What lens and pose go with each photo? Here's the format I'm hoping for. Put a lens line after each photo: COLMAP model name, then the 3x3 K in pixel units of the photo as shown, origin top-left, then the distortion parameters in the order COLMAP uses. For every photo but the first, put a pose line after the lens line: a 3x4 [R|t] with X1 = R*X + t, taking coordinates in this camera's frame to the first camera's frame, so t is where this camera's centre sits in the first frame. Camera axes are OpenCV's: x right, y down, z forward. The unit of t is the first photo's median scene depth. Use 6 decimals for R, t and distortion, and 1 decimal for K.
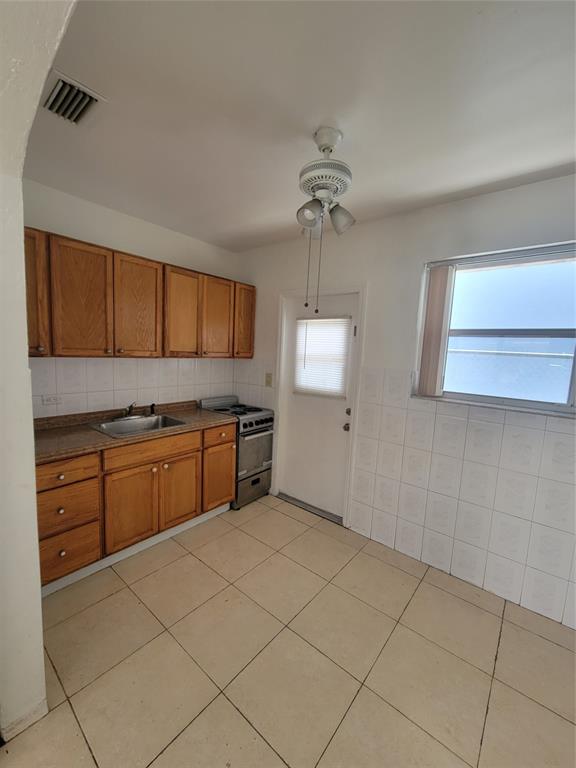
lens RADIAL K [[316.5, 0, 274.5], [0, 316.5, 385.7], [0, 0, 1]] dist [-0.002367, -0.000070]
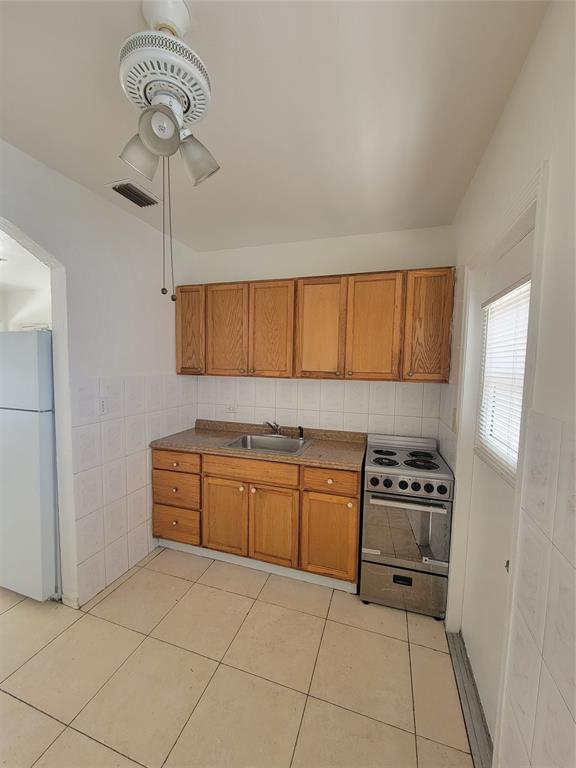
lens RADIAL K [[316.5, 0, 274.5], [0, 316.5, 385.7], [0, 0, 1]] dist [-0.002367, -0.000070]
pose [[0.365216, 0.029296, -0.930462, 0.501580], [-0.108247, 0.994061, -0.011189, -0.049540], [0.924608, 0.104806, 0.366218, 0.610179]]
